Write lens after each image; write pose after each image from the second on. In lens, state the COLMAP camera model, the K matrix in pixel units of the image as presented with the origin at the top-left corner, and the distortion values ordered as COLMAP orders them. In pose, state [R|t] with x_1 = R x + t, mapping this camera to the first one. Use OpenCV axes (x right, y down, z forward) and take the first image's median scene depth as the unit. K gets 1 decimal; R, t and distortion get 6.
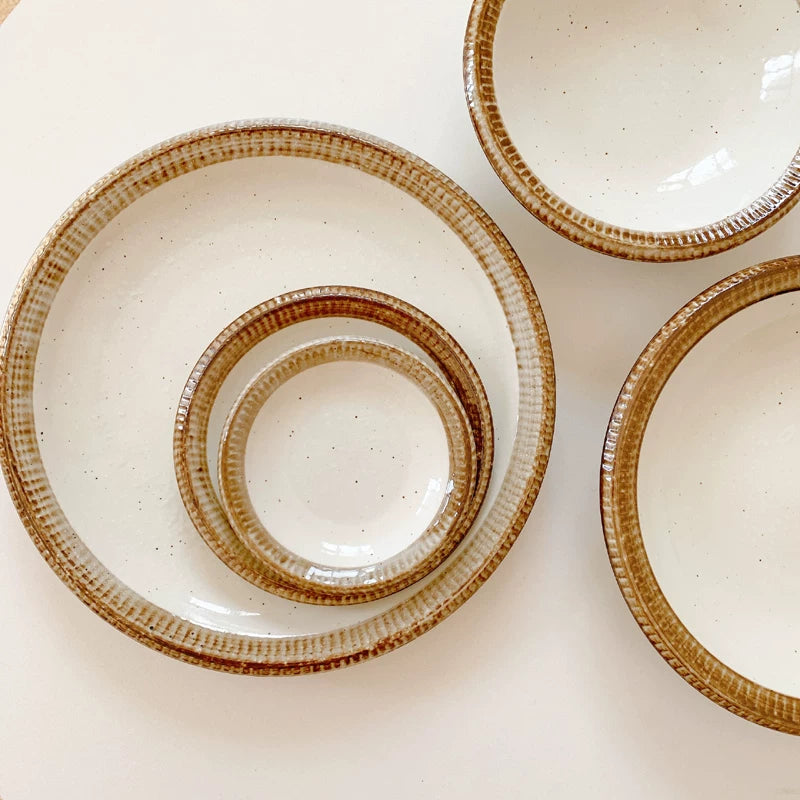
lens RADIAL K [[868.2, 0, 413.4], [0, 868.2, 372.1], [0, 0, 1]] dist [0.093200, -0.423543]
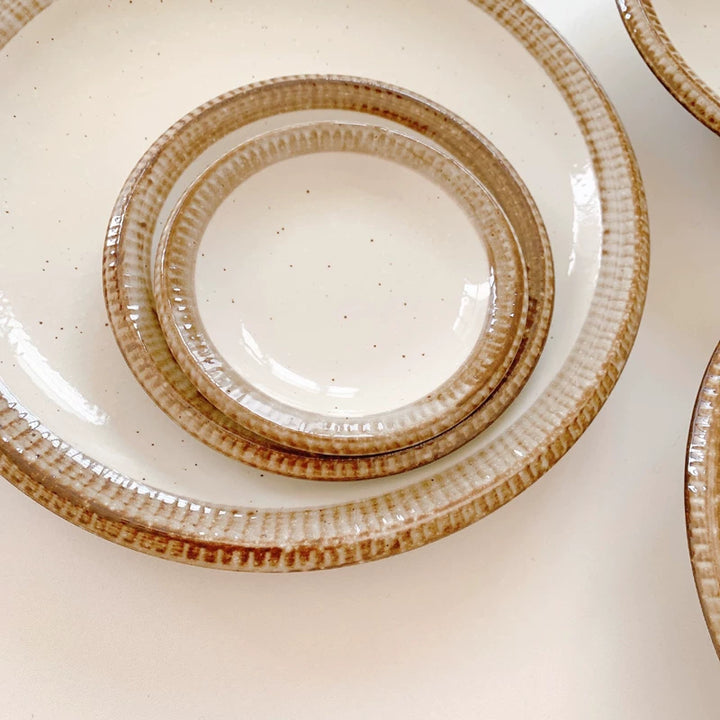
lens RADIAL K [[781.4, 0, 372.1], [0, 781.4, 334.9], [0, 0, 1]] dist [0.093200, -0.423543]
pose [[0.953310, 0.291952, -0.077226, 0.007462], [-0.301239, 0.901250, -0.311454, 0.332151], [-0.021330, 0.320176, 0.947118, 0.417715]]
